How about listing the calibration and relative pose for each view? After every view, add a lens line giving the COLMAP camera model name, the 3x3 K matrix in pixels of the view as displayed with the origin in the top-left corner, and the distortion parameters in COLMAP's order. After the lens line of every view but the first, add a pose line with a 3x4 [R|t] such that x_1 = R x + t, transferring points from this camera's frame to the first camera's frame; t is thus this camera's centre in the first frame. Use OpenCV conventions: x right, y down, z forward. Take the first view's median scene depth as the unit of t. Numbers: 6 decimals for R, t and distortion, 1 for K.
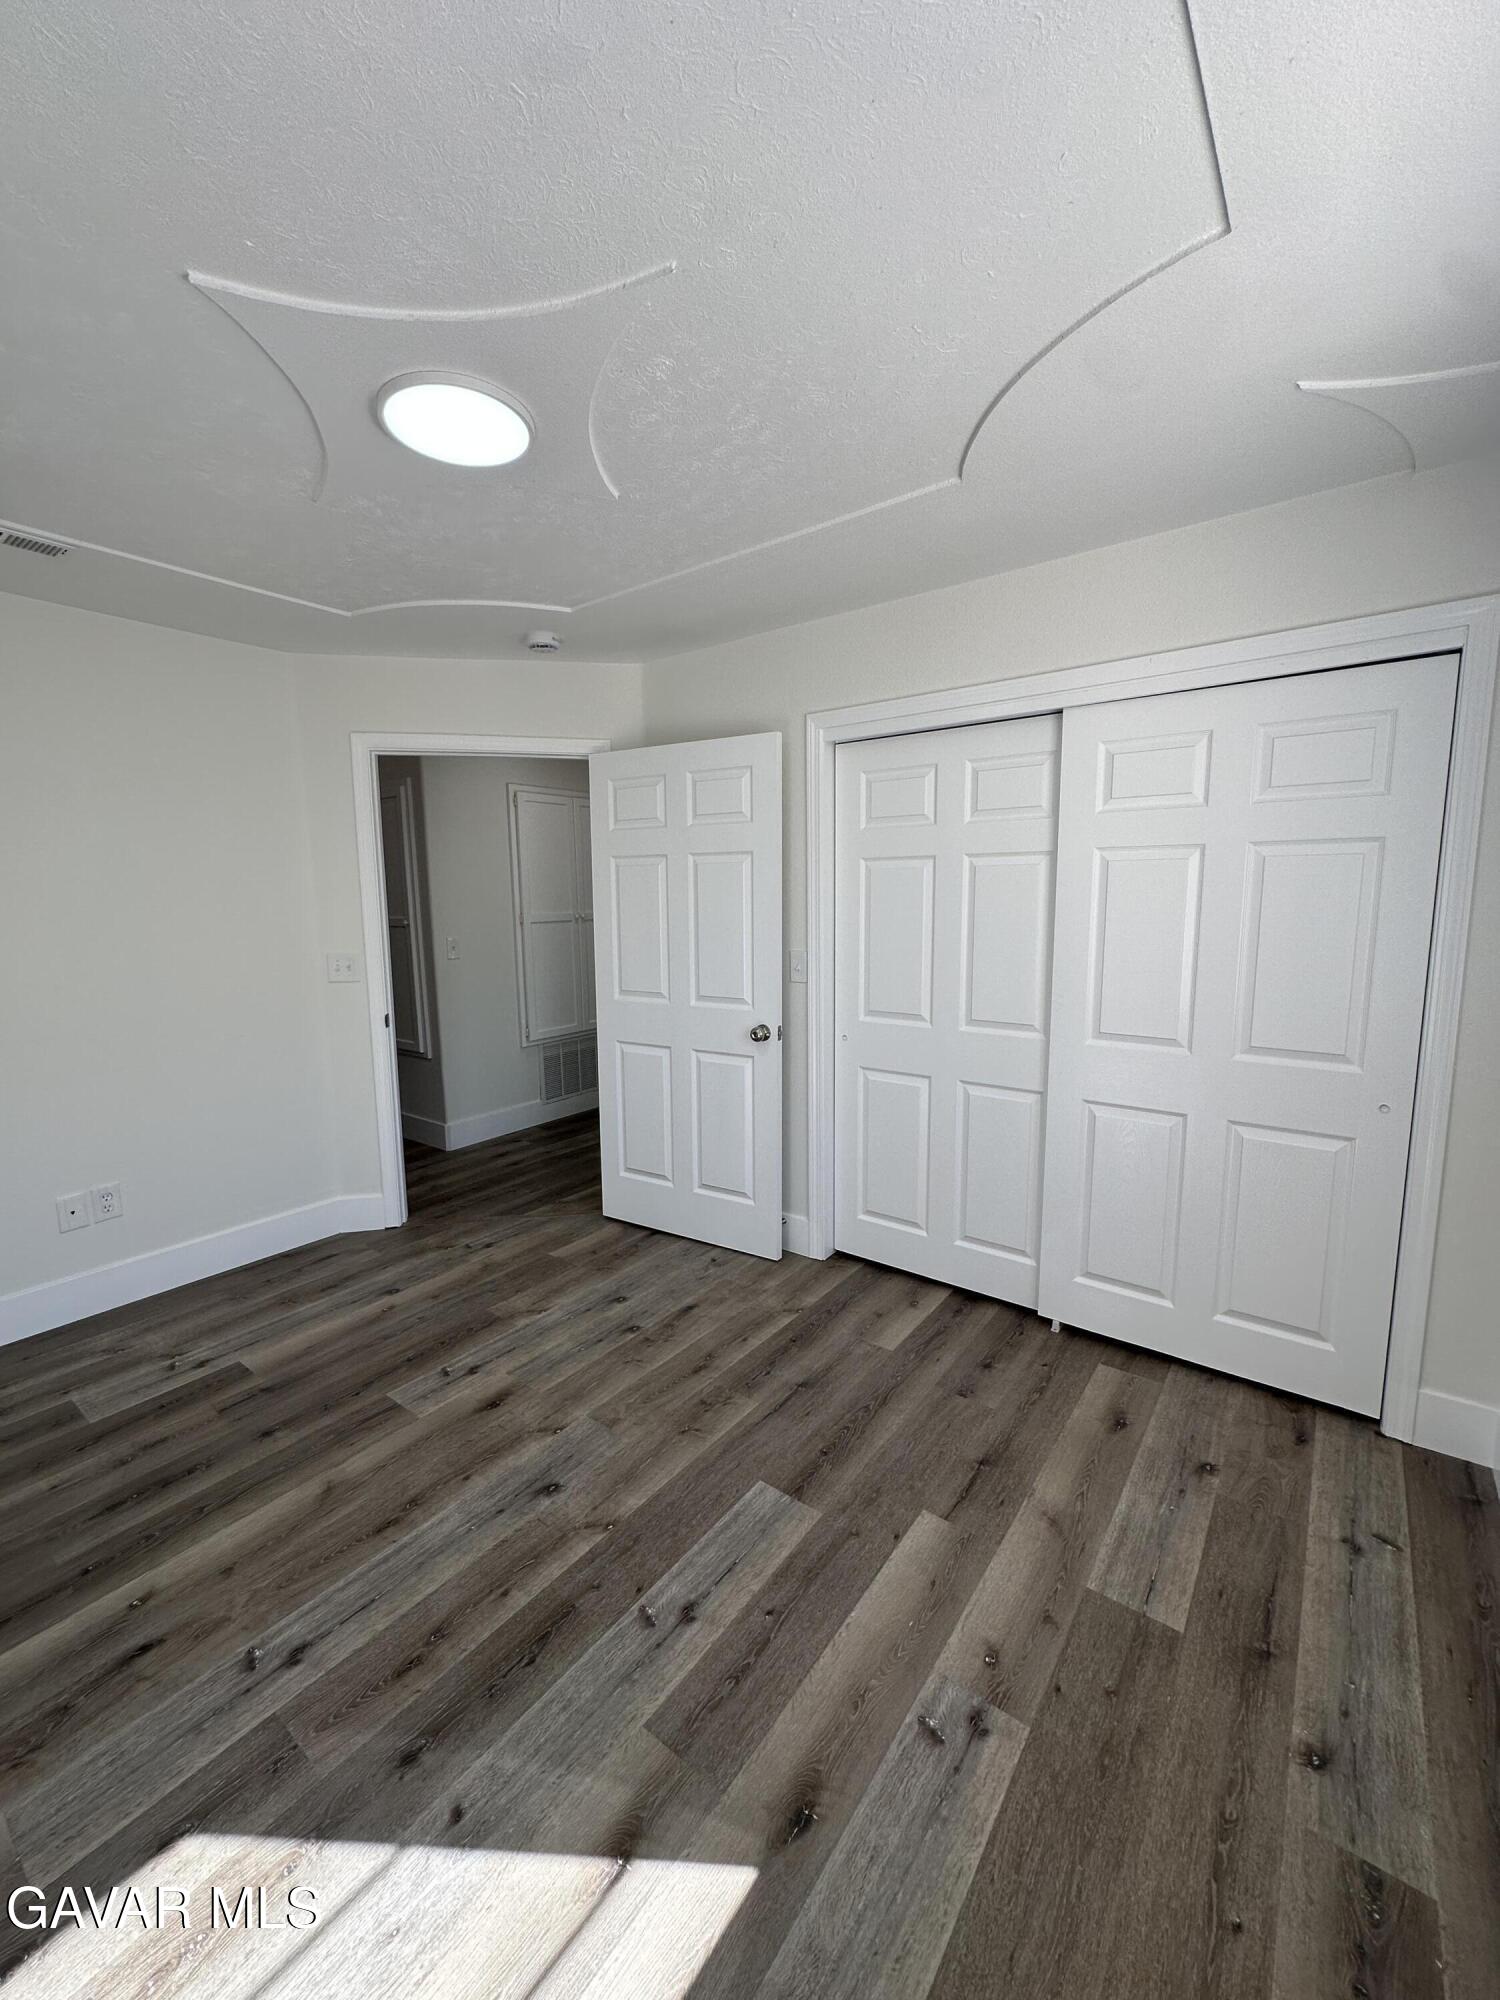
lens RADIAL K [[790.1, 0, 741.1], [0, 790.1, 990.1], [0, 0, 1]] dist [-0.002238, 0.000679]
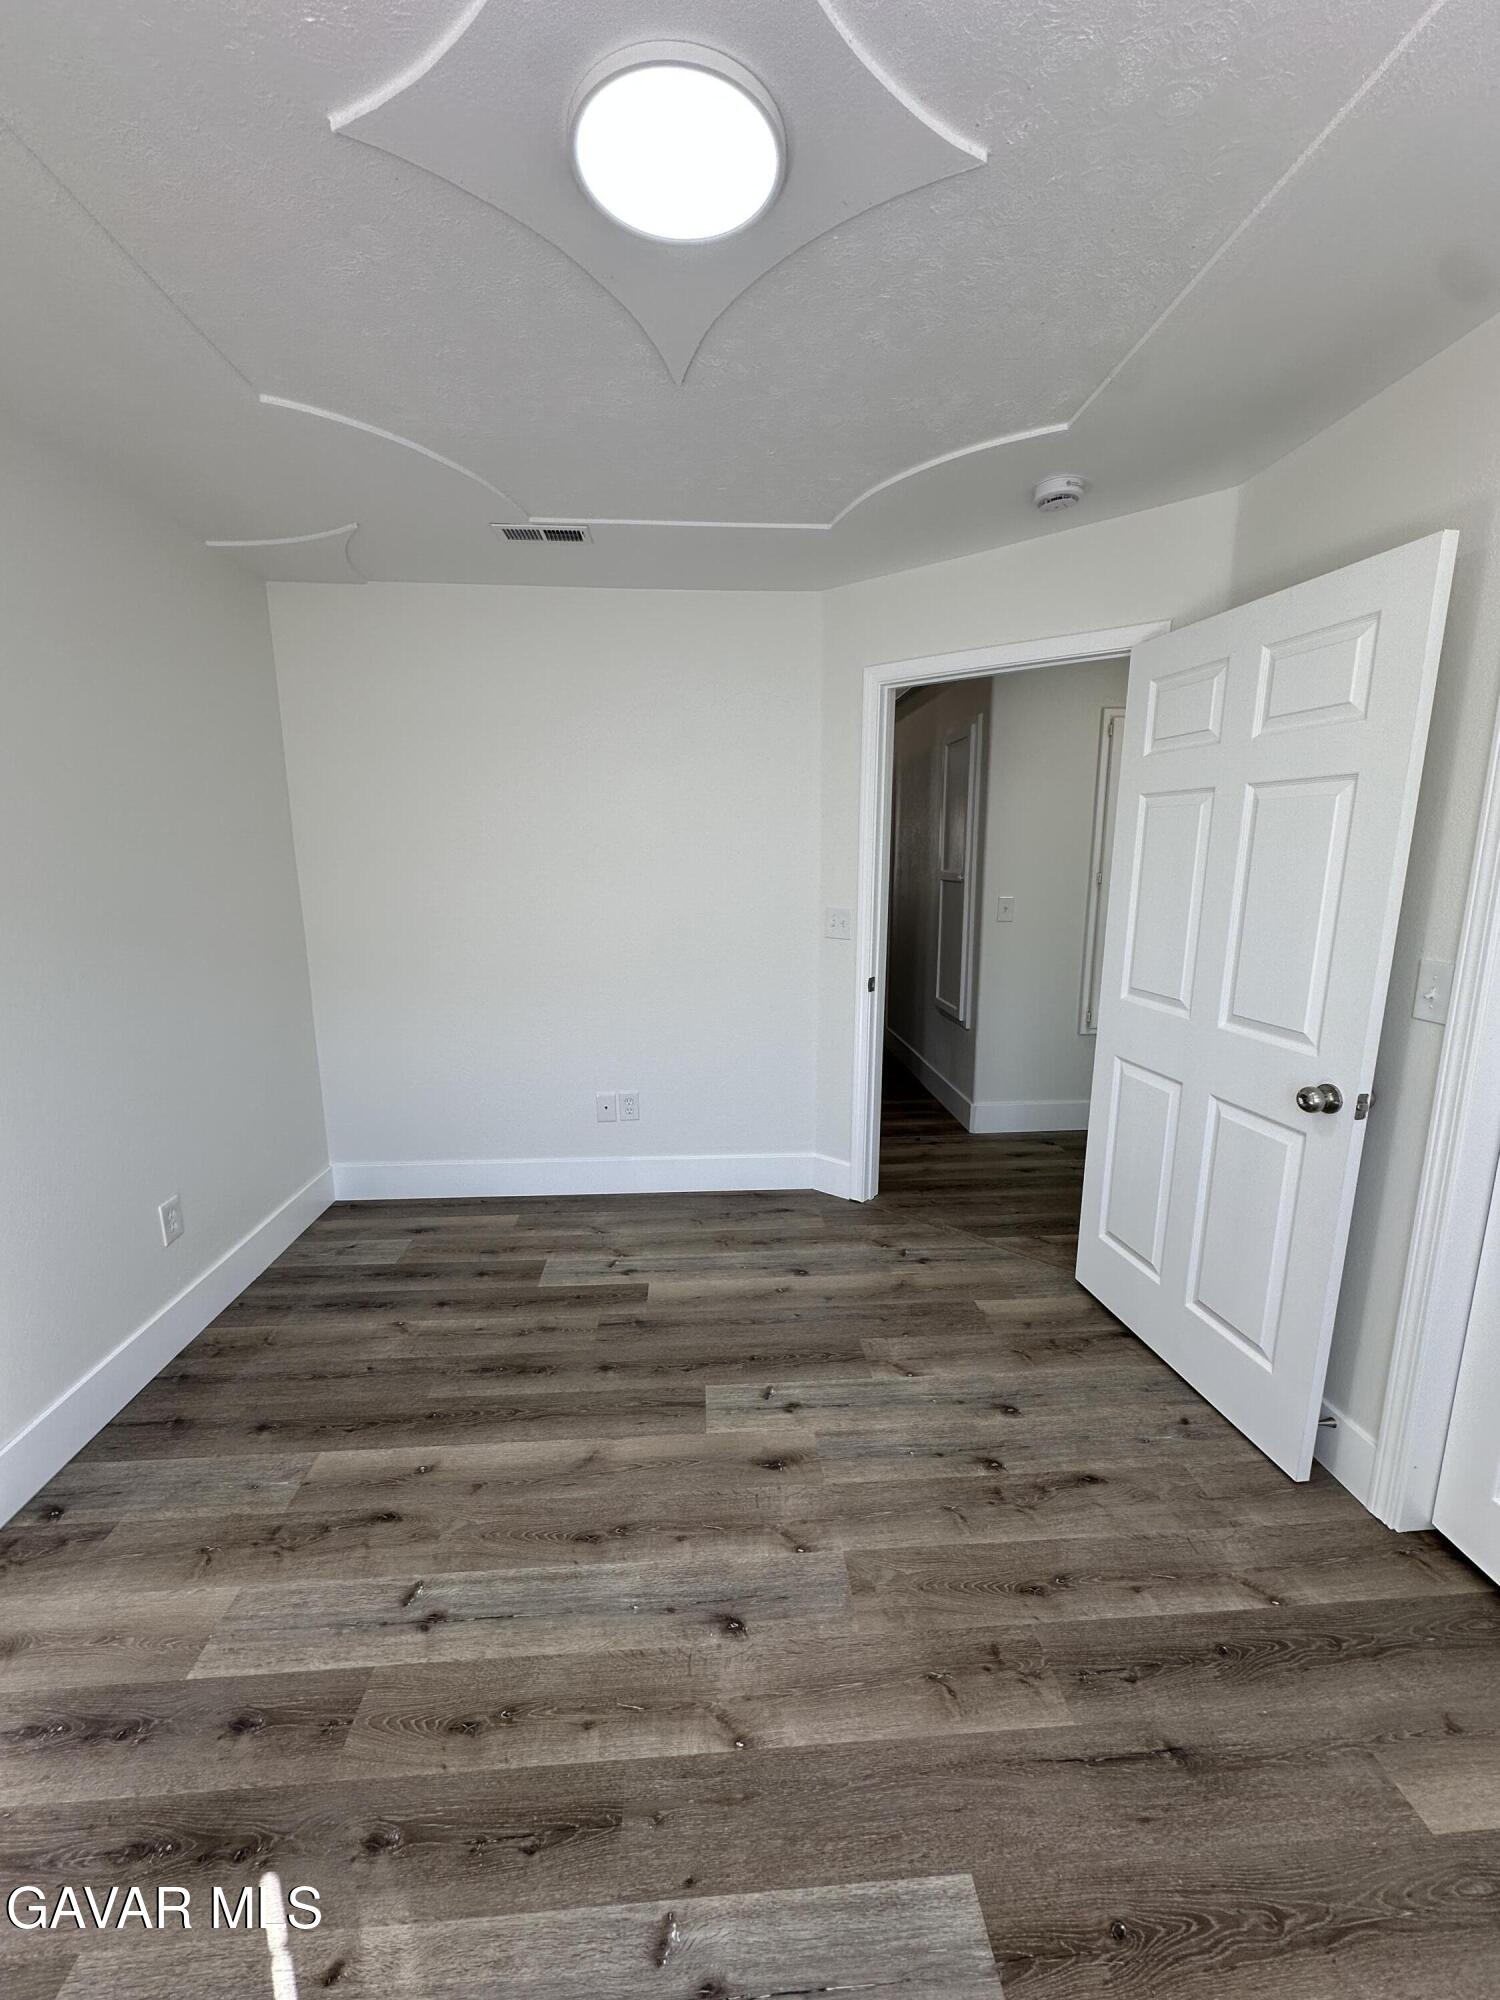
lens RADIAL K [[790.1, 0, 758.0], [0, 790.1, 995.2], [0, 0, 1]] dist [-0.002238, 0.000679]
pose [[0.665842, 0.146535, -0.731561, 0.182499], [-0.097508, 0.989204, 0.109393, -0.047758], [0.739694, -0.001505, 0.672942, 0.363061]]
